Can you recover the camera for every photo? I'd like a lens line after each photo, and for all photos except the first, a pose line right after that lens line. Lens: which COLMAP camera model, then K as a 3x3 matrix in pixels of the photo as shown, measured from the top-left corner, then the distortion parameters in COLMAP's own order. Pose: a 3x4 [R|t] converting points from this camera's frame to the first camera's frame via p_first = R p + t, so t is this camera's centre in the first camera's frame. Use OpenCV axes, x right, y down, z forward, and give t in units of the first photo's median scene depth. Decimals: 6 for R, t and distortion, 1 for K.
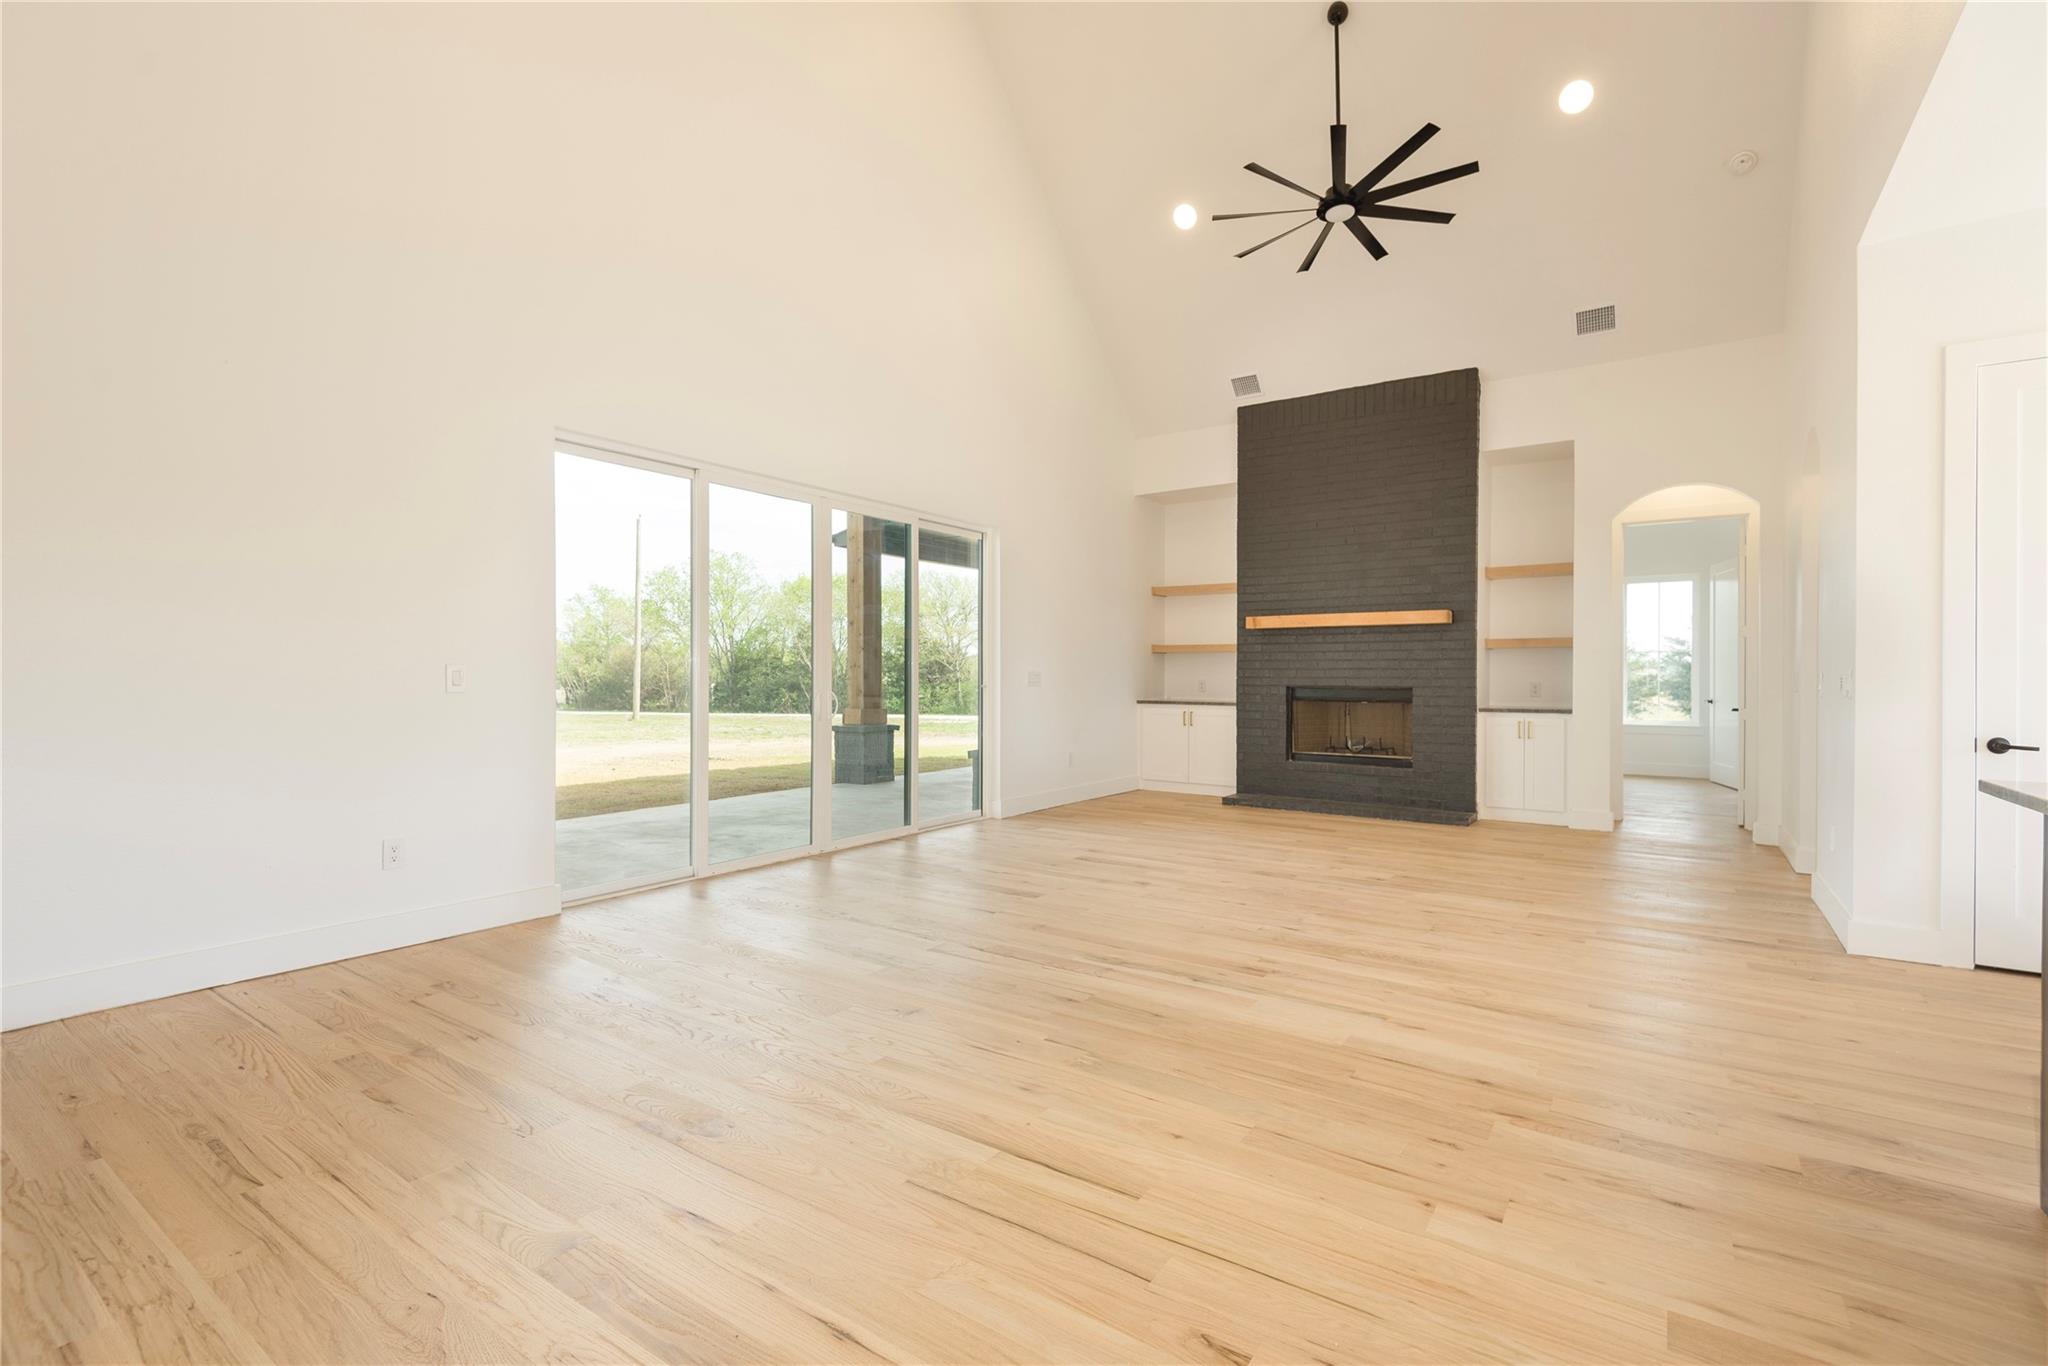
lens RADIAL K [[923.3, 0, 1024.0], [0, 923.3, 683.0], [0, 0, 1]] dist [0.012100, -0.000538]
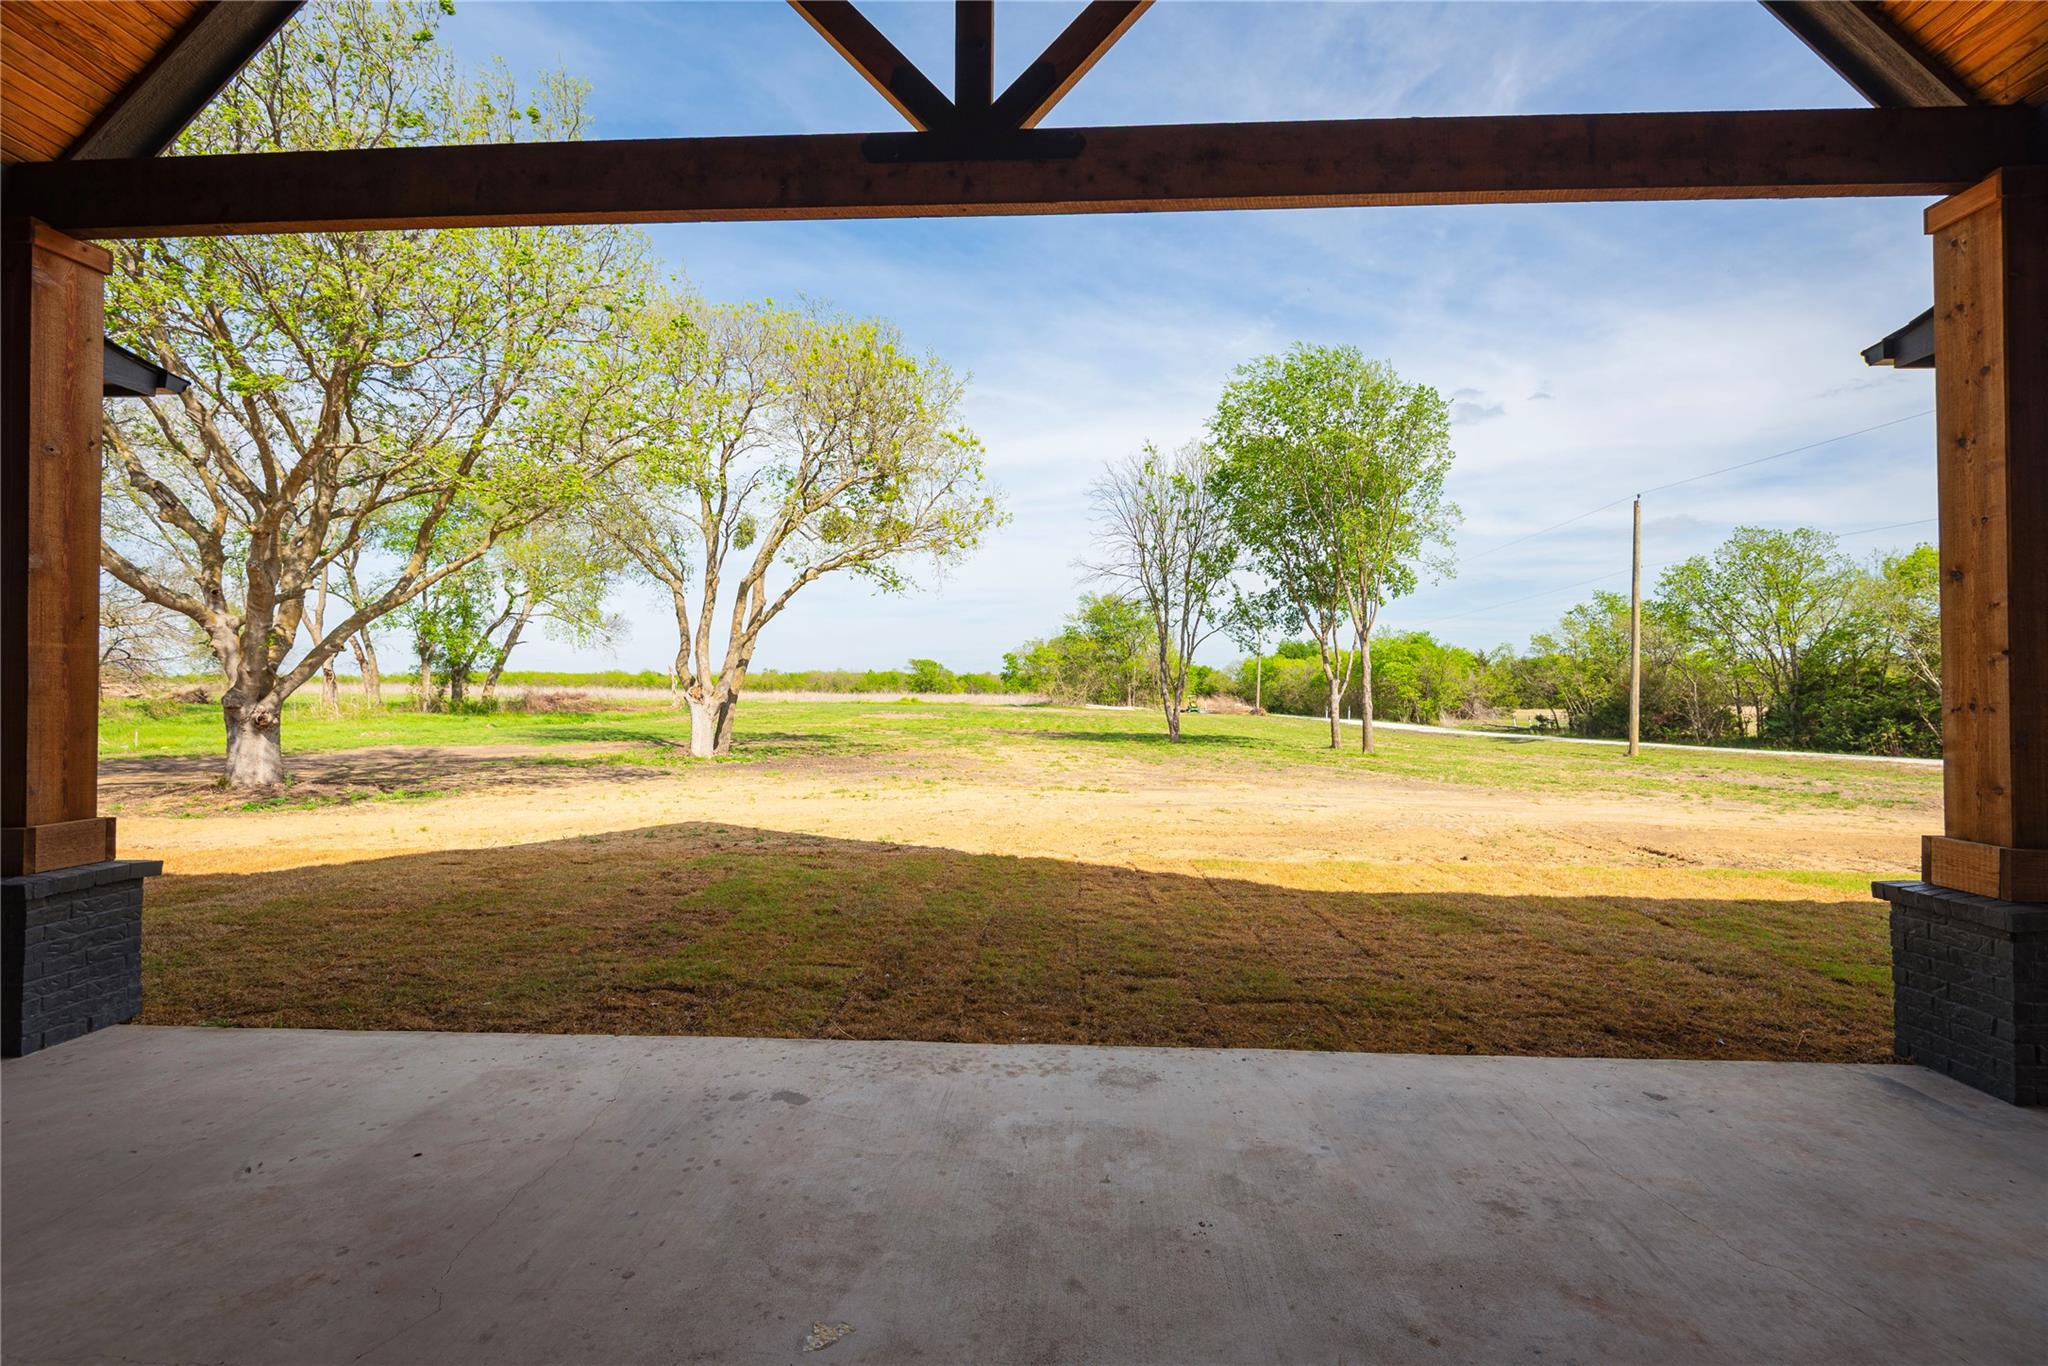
lens RADIAL K [[923.3, 0, 1024.0], [0, 923.3, 683.0], [0, 0, 1]] dist [0.012100, -0.000538]
pose [[0.528707, -0.010305, -0.848742, -0.014980], [-0.007403, 0.999832, -0.016751, -0.003427], [0.848772, 0.015140, 0.528542, 0.103158]]
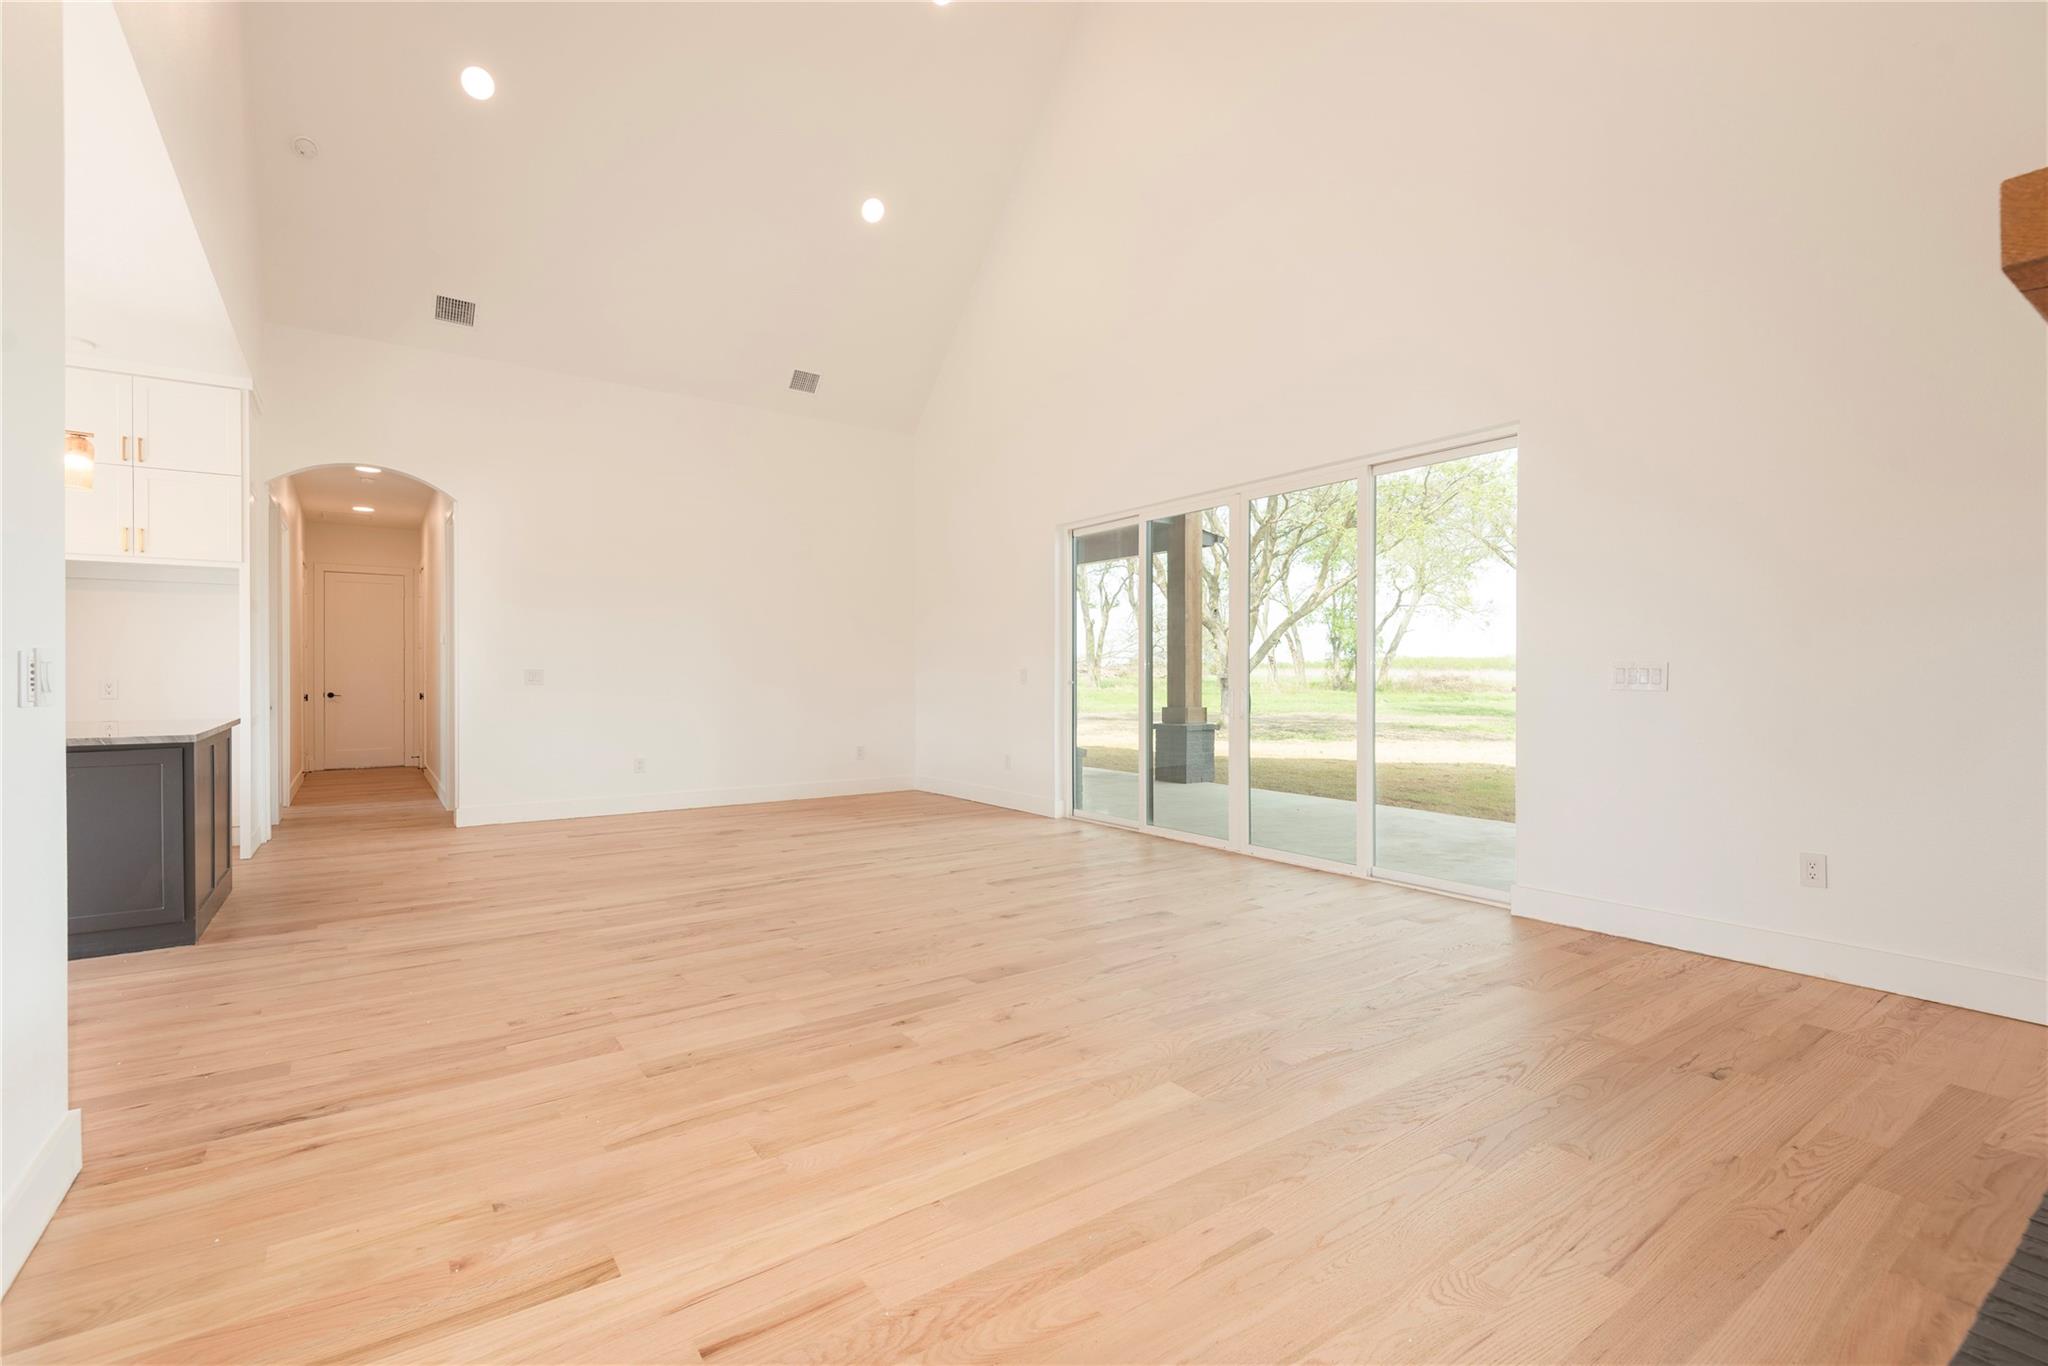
lens RADIAL K [[923.3, 0, 1024.0], [0, 923.3, 683.0], [0, 0, 1]] dist [0.012100, -0.000538]
pose [[-0.339665, 0.004548, -0.940535, 0.078622], [-0.007433, 0.999944, 0.007520, -0.000348], [0.940517, 0.009545, -0.339612, 0.110728]]
